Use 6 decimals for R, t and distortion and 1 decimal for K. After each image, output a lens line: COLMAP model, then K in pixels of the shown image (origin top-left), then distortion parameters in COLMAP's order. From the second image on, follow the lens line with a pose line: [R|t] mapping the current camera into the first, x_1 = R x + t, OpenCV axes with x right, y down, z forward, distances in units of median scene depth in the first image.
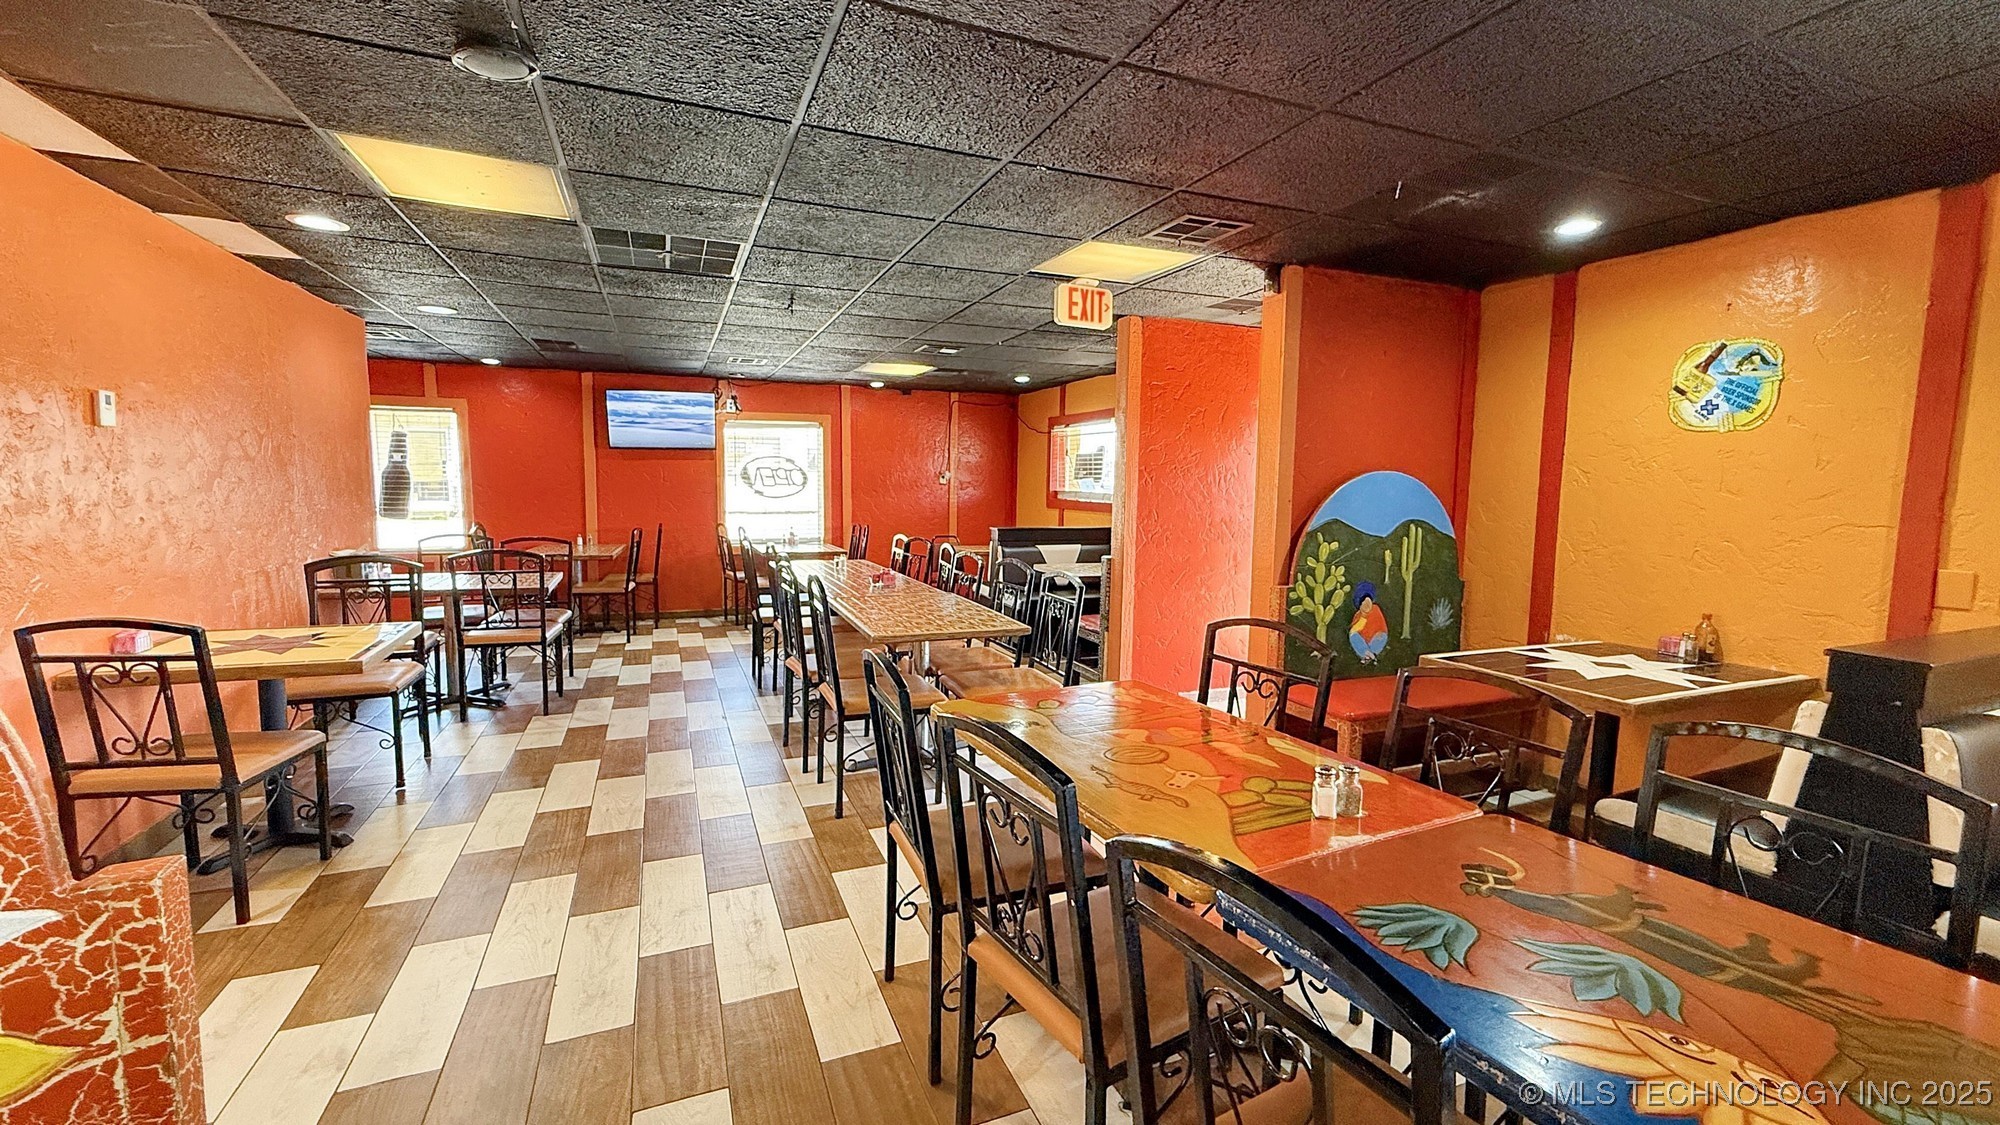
lens RADIAL K [[803.6, 0, 1004.4], [0, 803.6, 560.7], [0, 0, 1]] dist [0.001439, -0.000227]
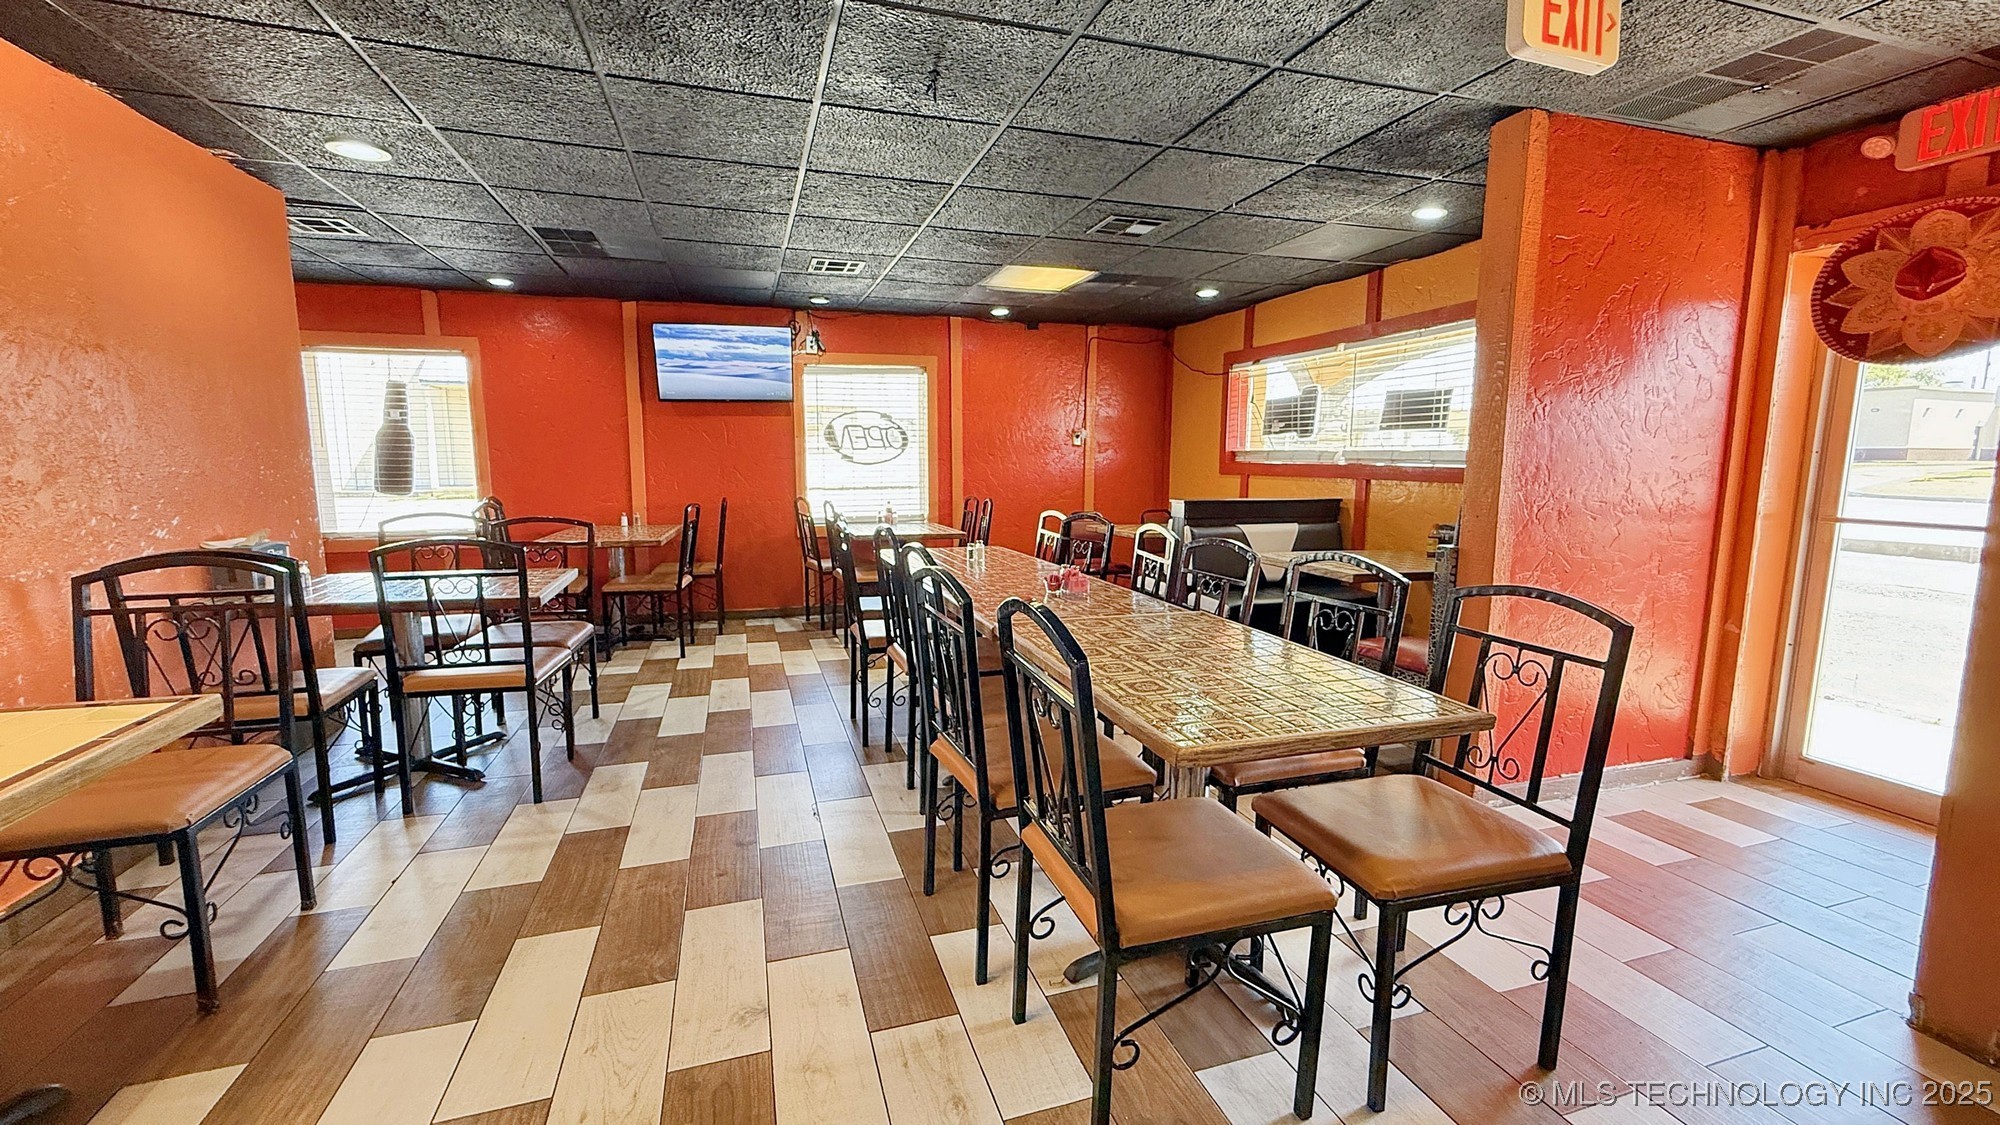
lens RADIAL K [[803.6, 0, 1004.4], [0, 803.6, 560.7], [0, 0, 1]] dist [0.001439, -0.000227]
pose [[0.996545, -0.000226, -0.083052, -0.099218], [0.002621, 0.999584, 0.028722, -0.007625], [0.083011, -0.028841, 0.996131, 0.260582]]
